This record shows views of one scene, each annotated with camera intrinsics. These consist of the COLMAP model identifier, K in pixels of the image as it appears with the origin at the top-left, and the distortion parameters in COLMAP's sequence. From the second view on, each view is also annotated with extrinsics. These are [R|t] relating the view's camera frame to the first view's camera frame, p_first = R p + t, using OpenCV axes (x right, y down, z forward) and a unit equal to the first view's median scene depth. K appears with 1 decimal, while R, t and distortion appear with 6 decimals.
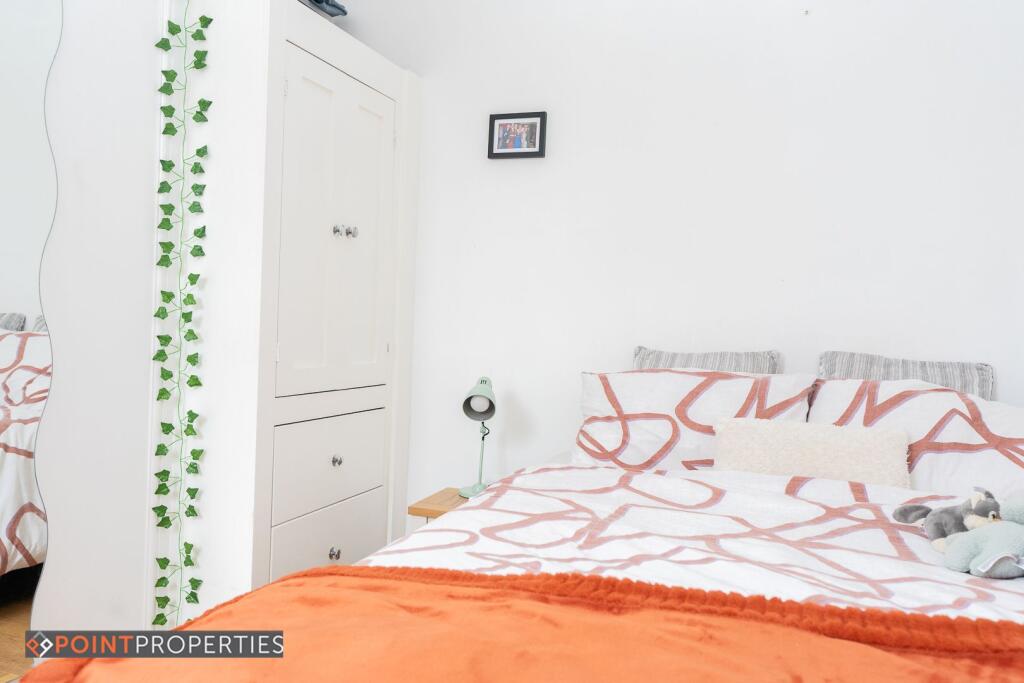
lens RADIAL K [[803.0, 0, 513.6], [0, 803.0, 339.2], [0, 0, 1]] dist [-0.003404, 0.000662]
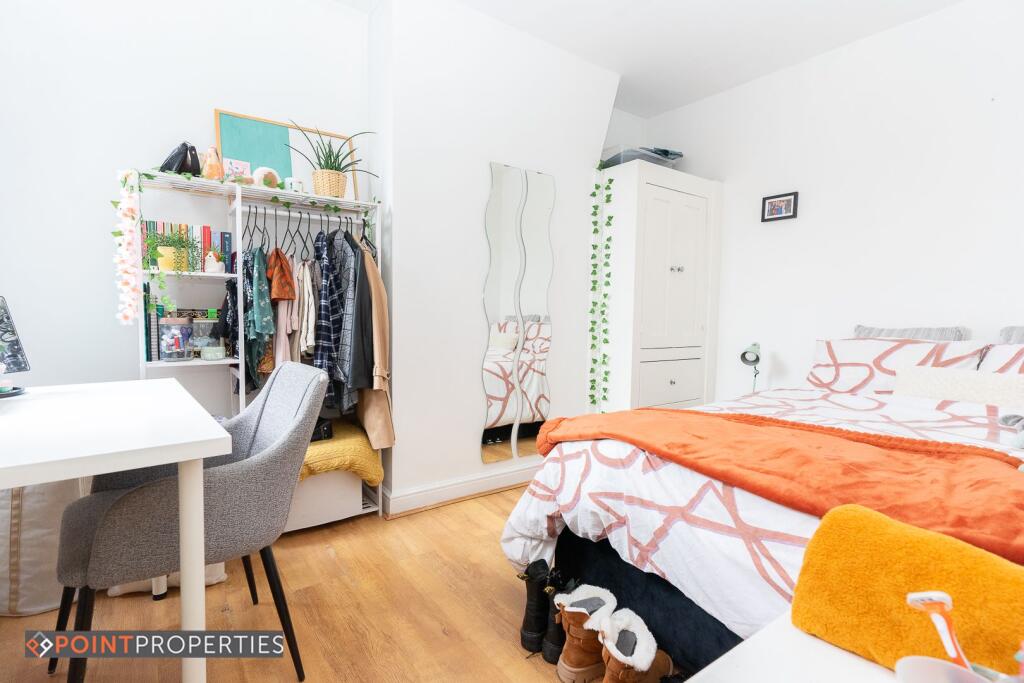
lens RADIAL K [[507.5, 0, 511.8], [0, 507.5, 340.8], [0, 0, 1]] dist [0.003662, 0.000735]
pose [[0.828303, 0.006647, -0.560241, 0.175640], [0.001104, 0.999908, 0.013495, 0.030724], [0.560279, -0.011797, 0.828220, -0.319114]]
